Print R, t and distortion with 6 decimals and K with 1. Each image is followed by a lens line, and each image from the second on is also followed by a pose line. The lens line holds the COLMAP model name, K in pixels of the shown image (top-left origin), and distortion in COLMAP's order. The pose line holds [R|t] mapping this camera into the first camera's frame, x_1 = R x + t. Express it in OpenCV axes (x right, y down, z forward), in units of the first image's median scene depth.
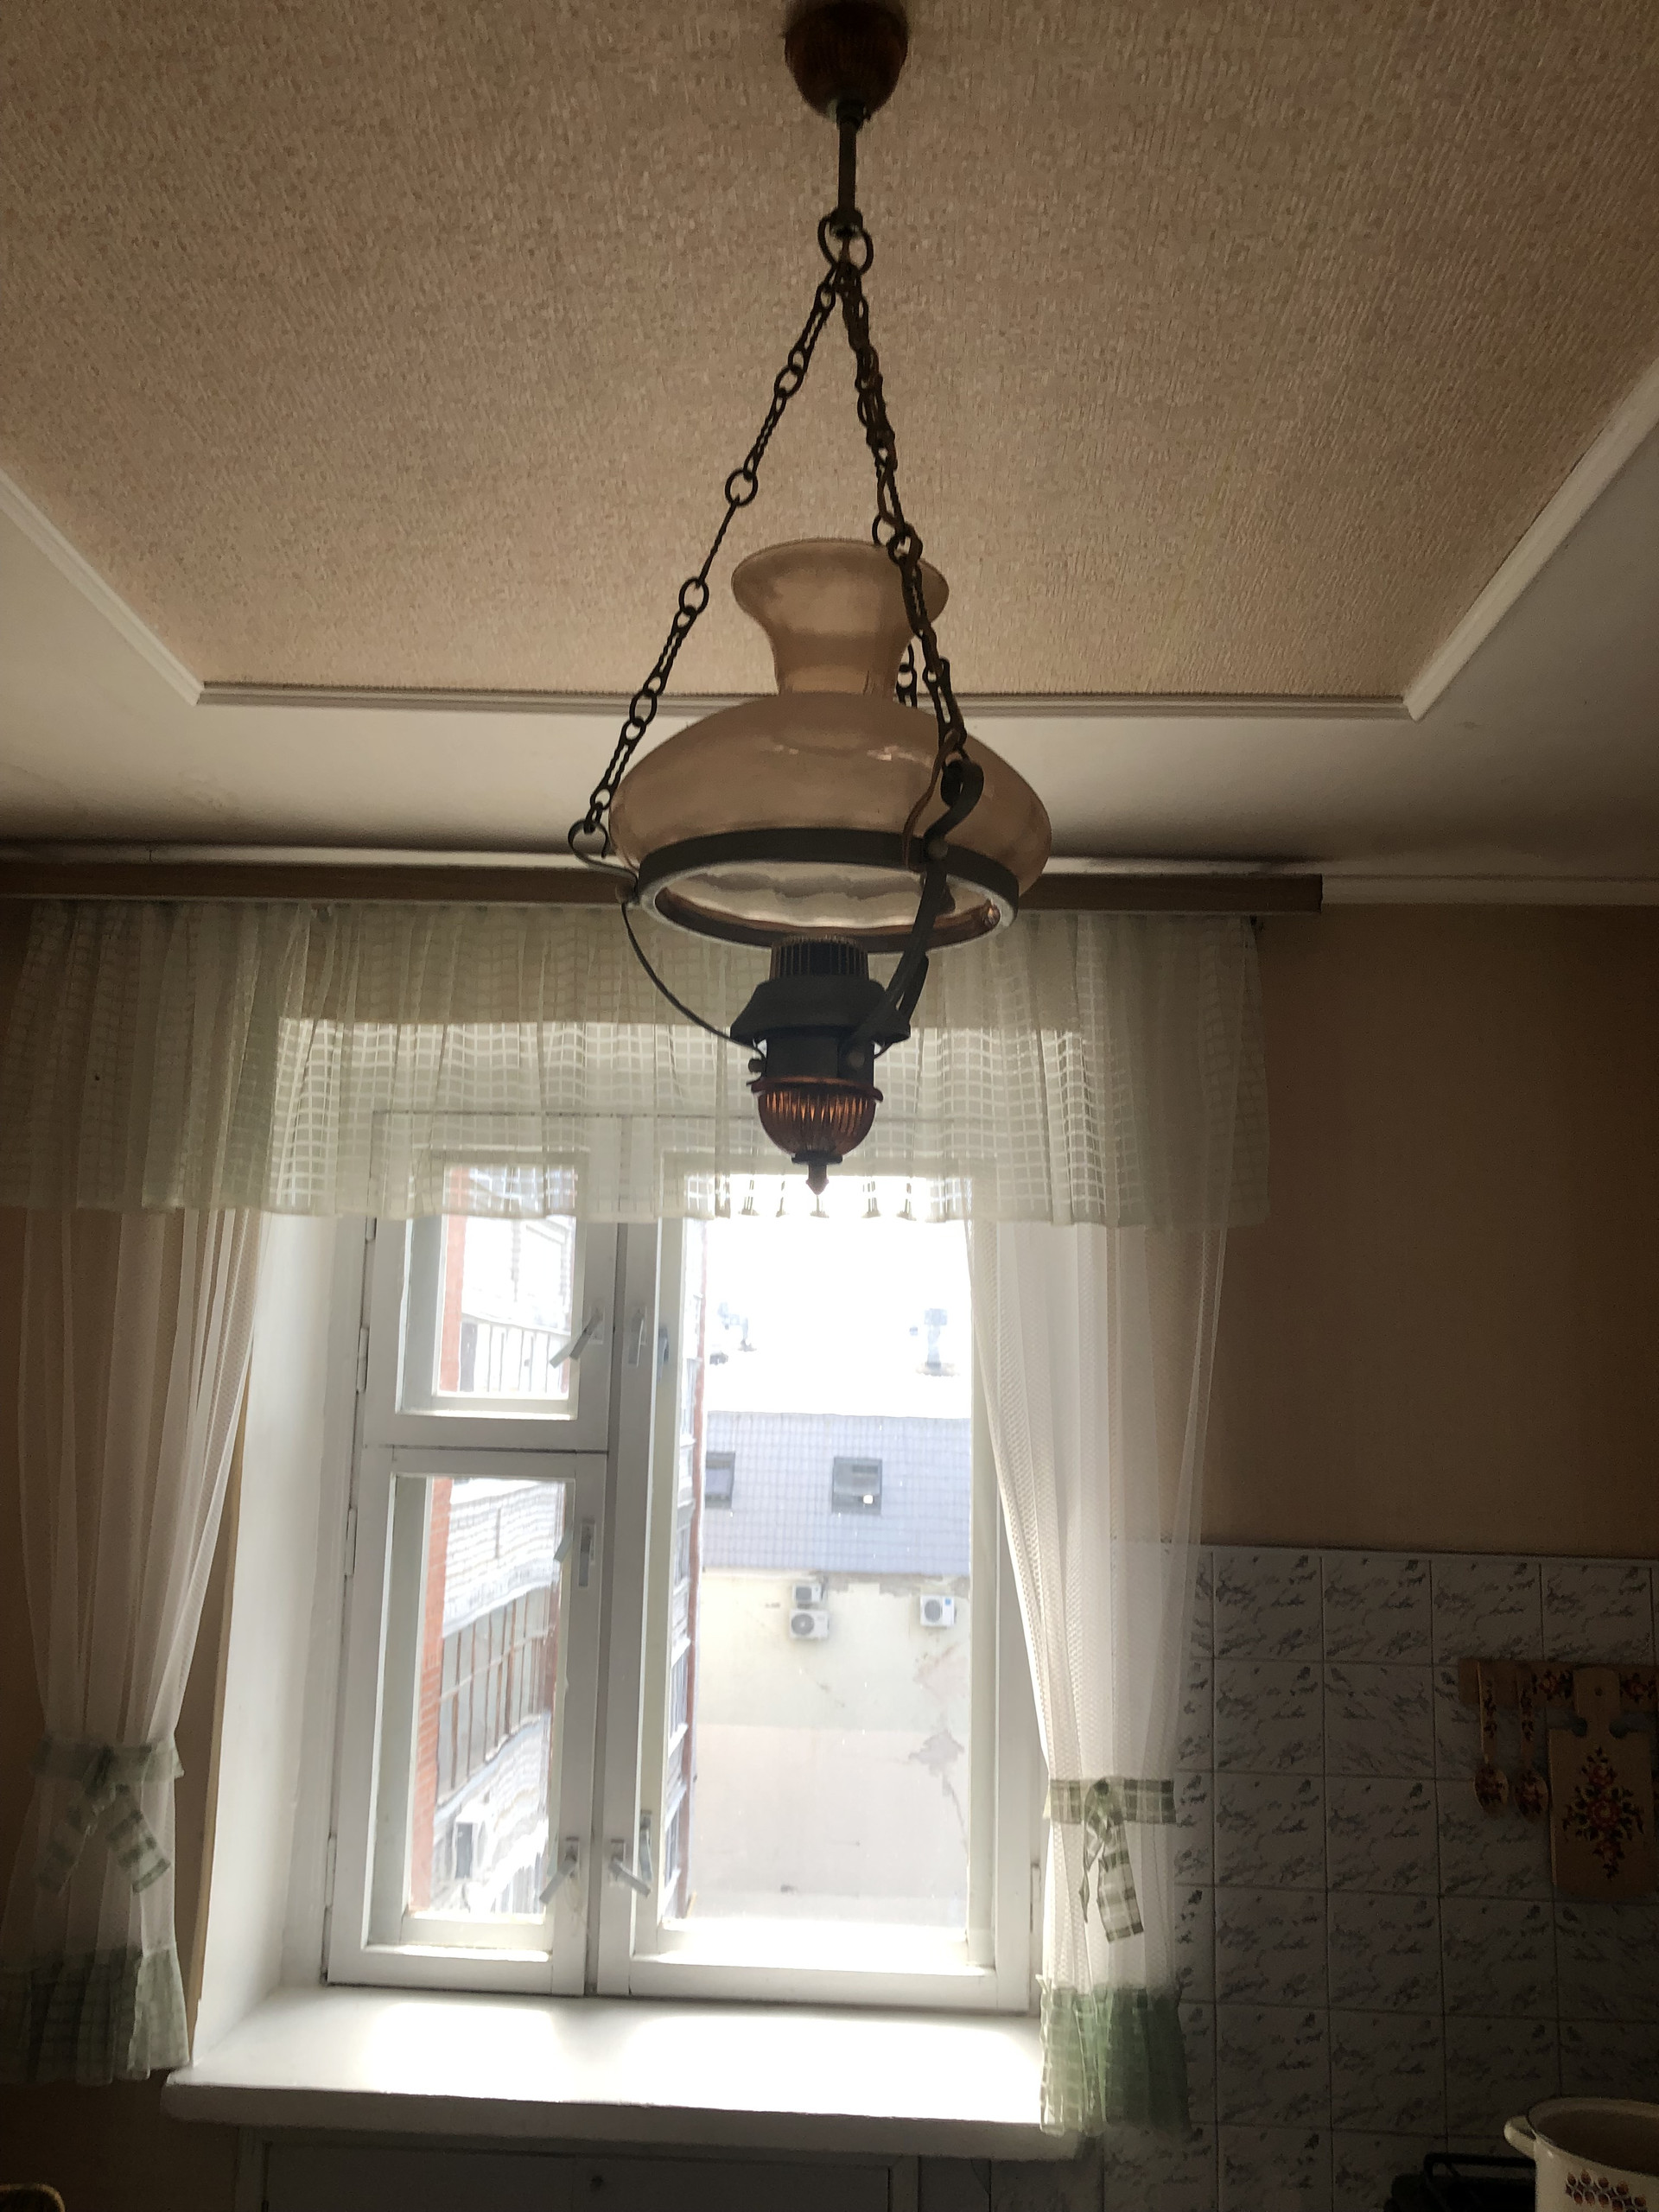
lens RADIAL K [[1766.4, 0, 846.1], [0, 1766.4, 1108.5], [0, 0, 1]] dist [0.034828, -0.038840]
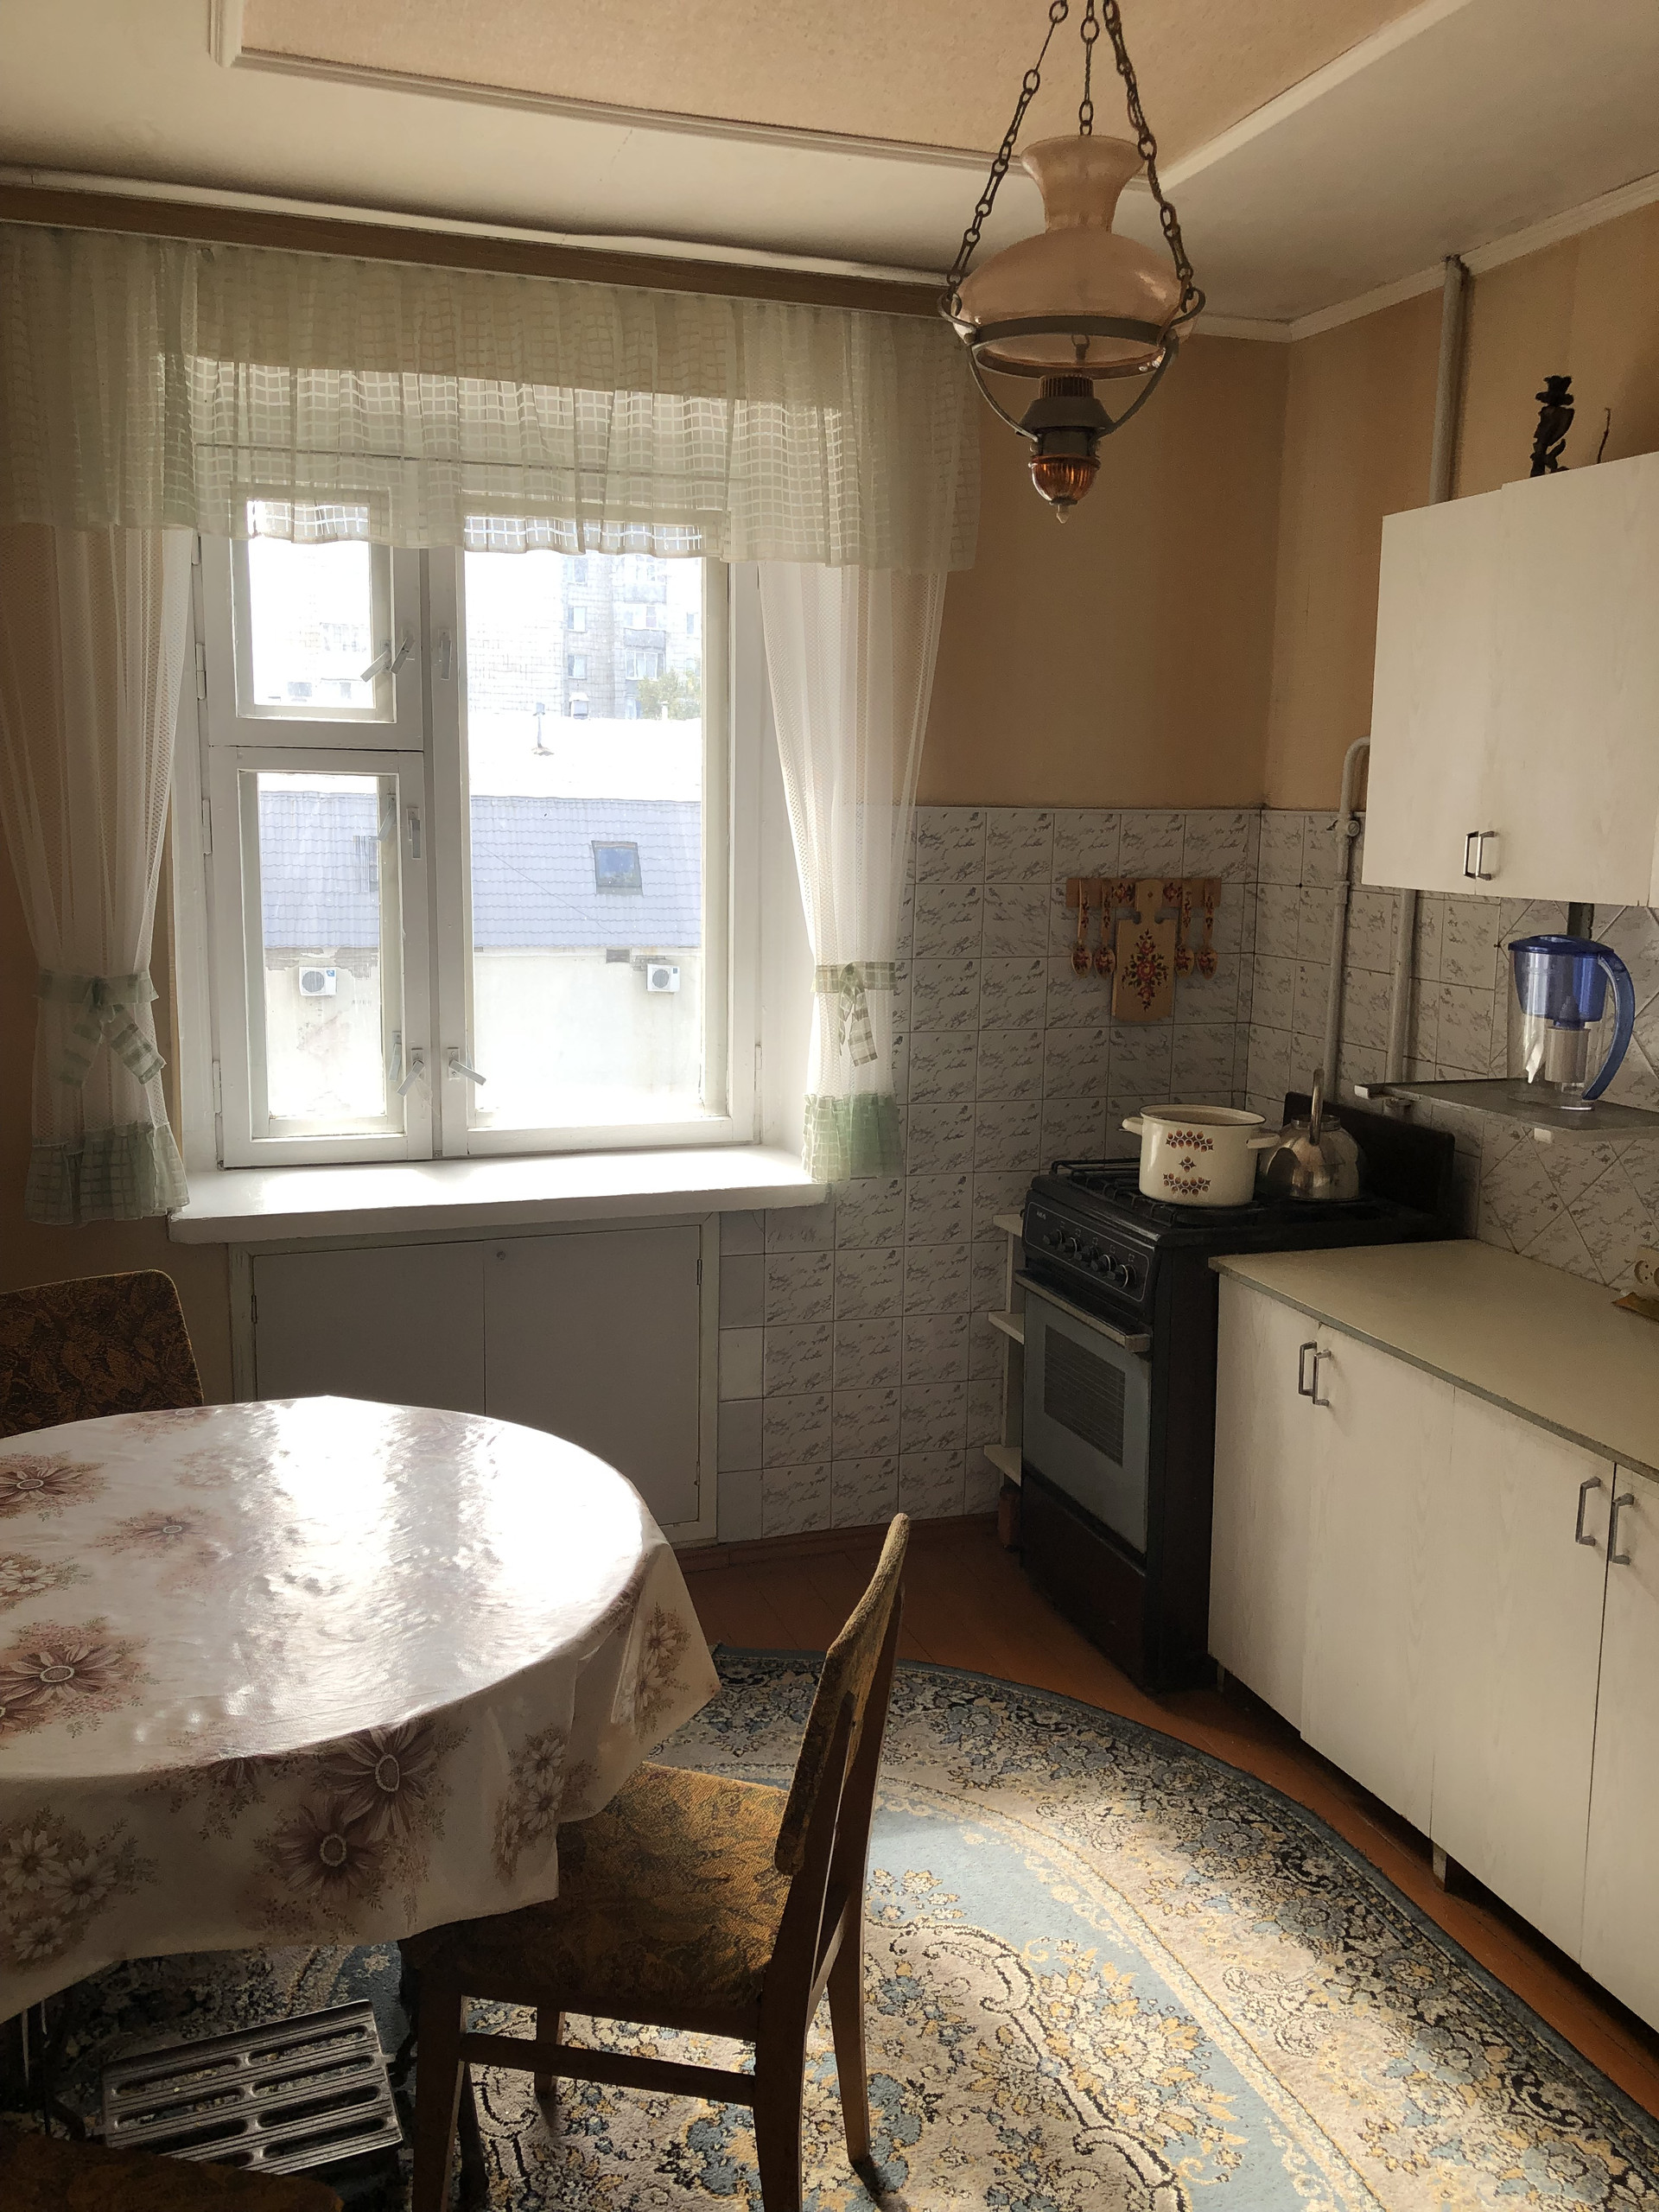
lens RADIAL K [[1766.4, 0, 830.0], [0, 1766.4, 1085.5], [0, 0, 1]] dist [0.034828, -0.038840]
pose [[0.937448, -0.070727, 0.340865, -0.363168], [-0.046275, 0.945139, 0.323374, 0.004154], [-0.345036, -0.318919, 0.882746, -0.297455]]
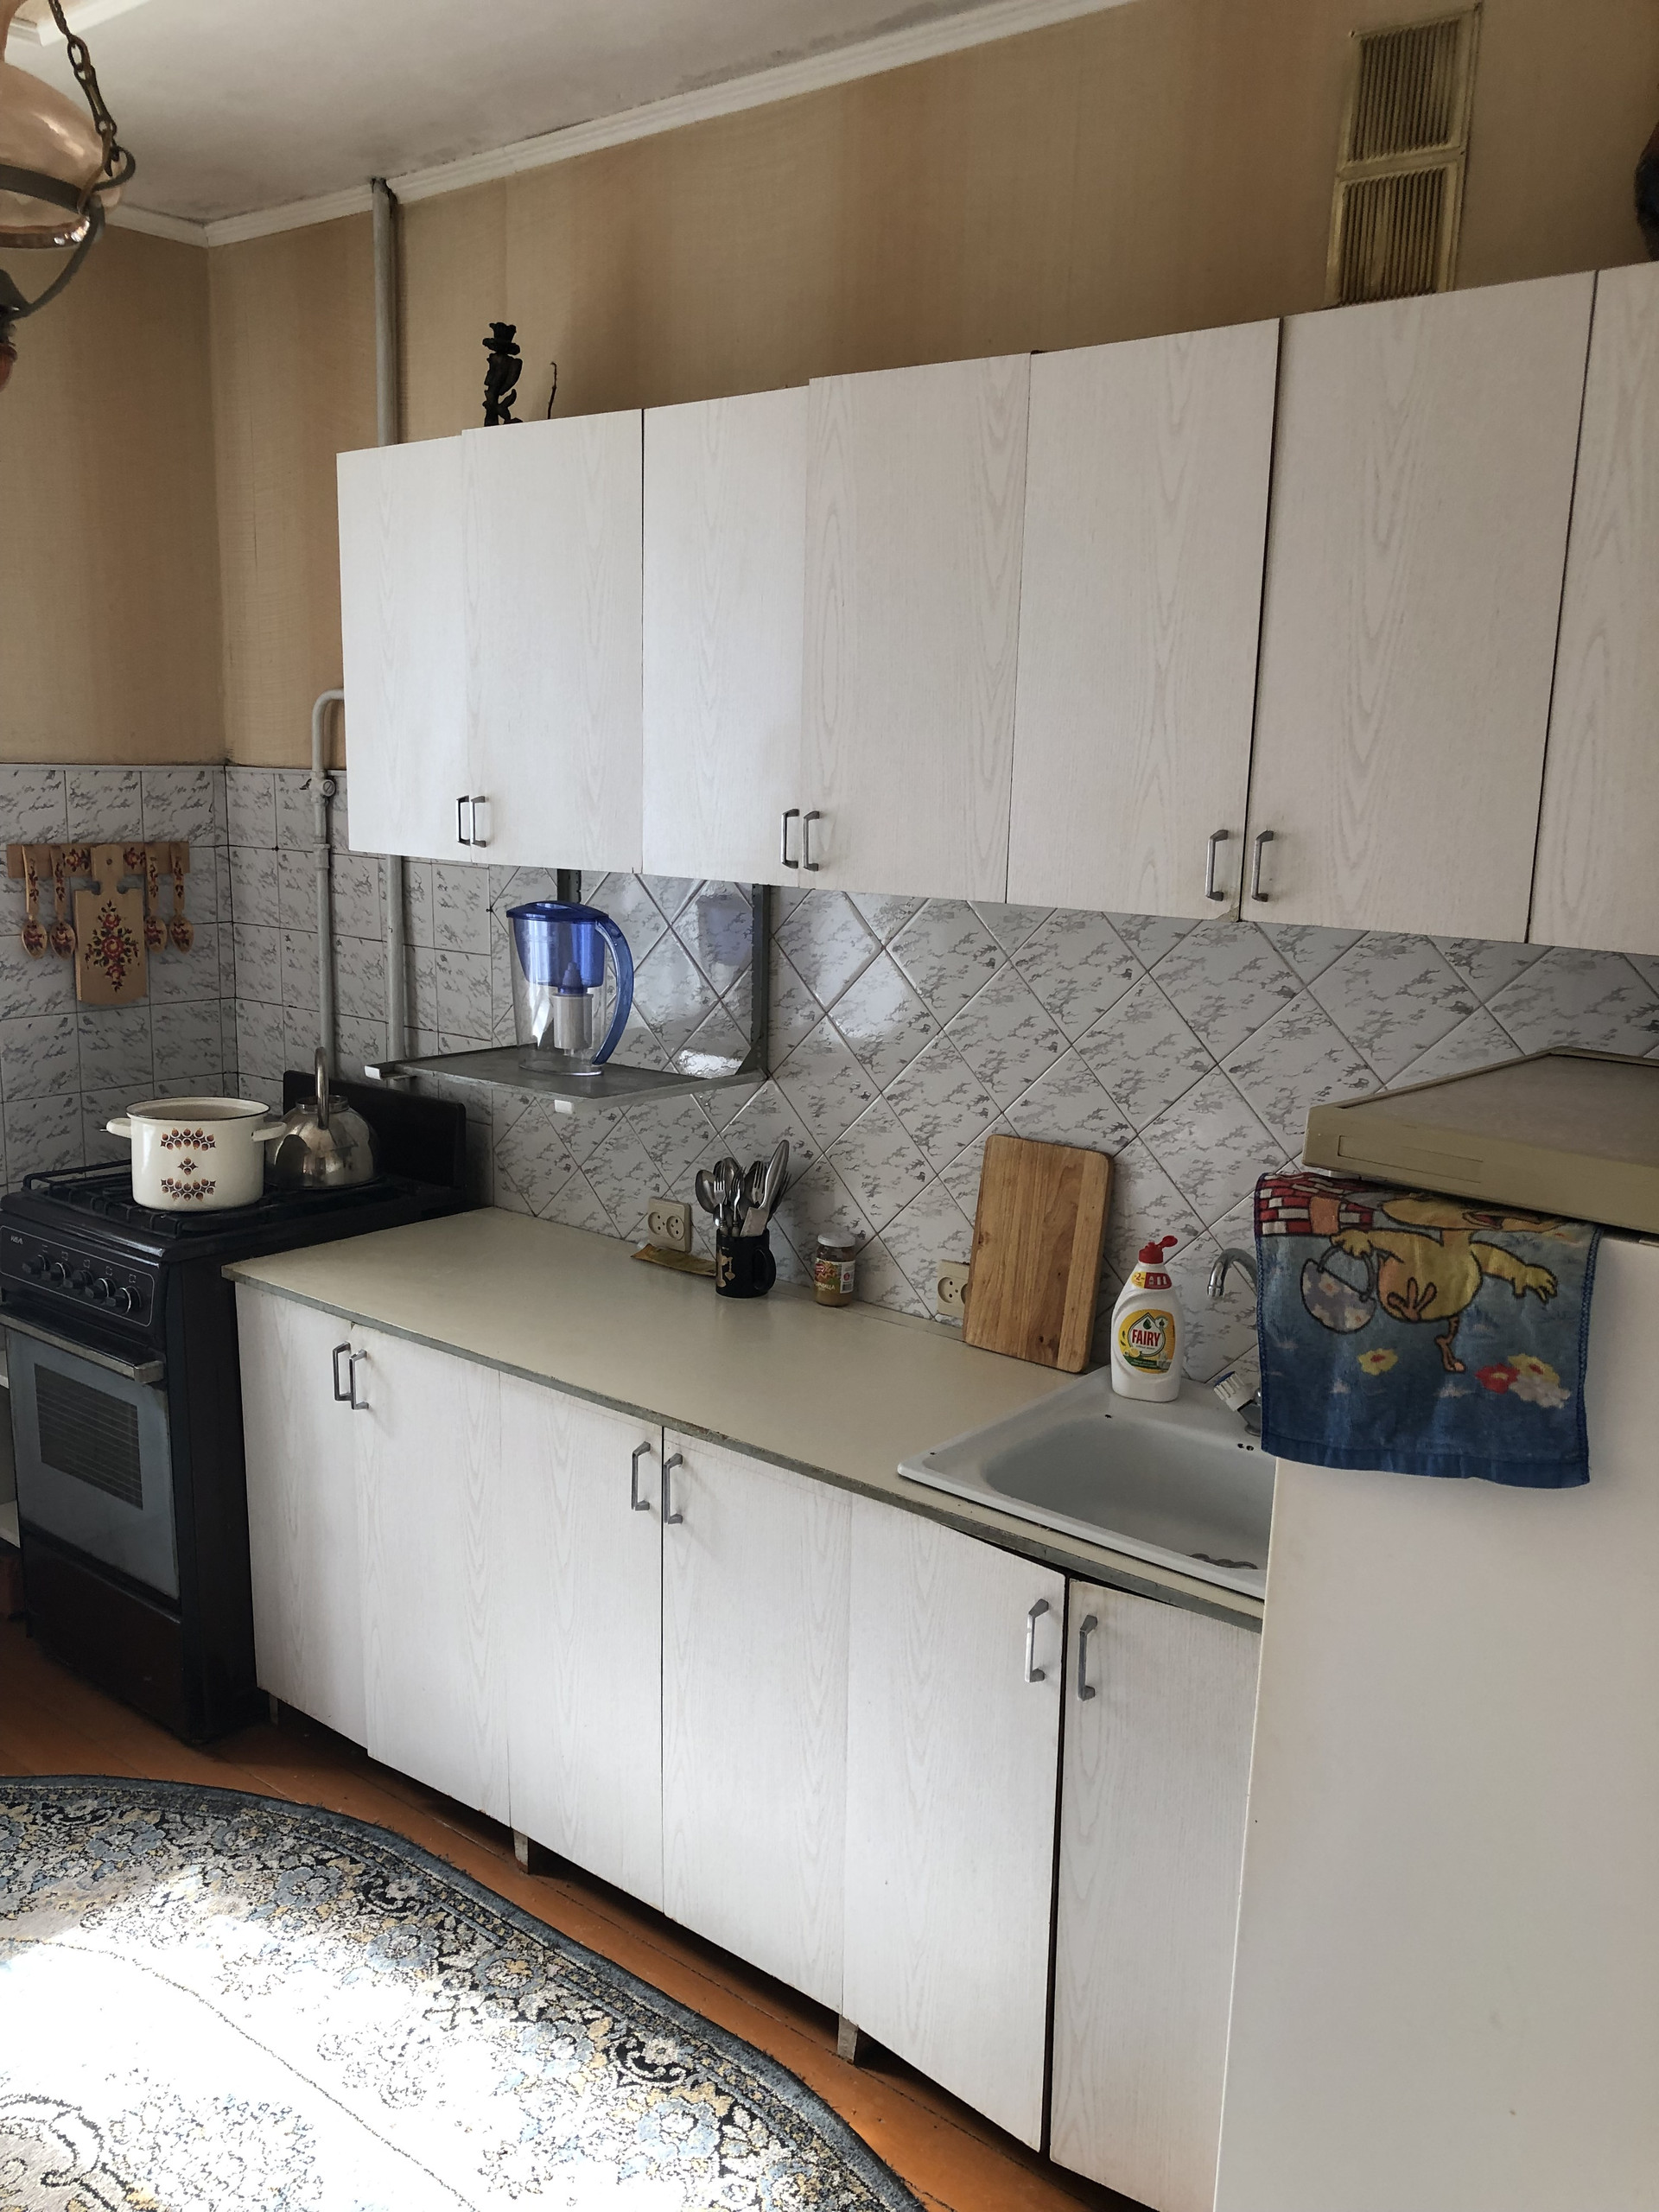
lens RADIAL K [[1766.4, 0, 774.9], [0, 1766.4, 1097.9], [0, 0, 1]] dist [0.034828, -0.038840]
pose [[0.619906, -0.165337, 0.767059, -0.329210], [-0.133138, 0.941213, 0.310472, 0.009504], [-0.773298, -0.294588, 0.561451, -0.205407]]
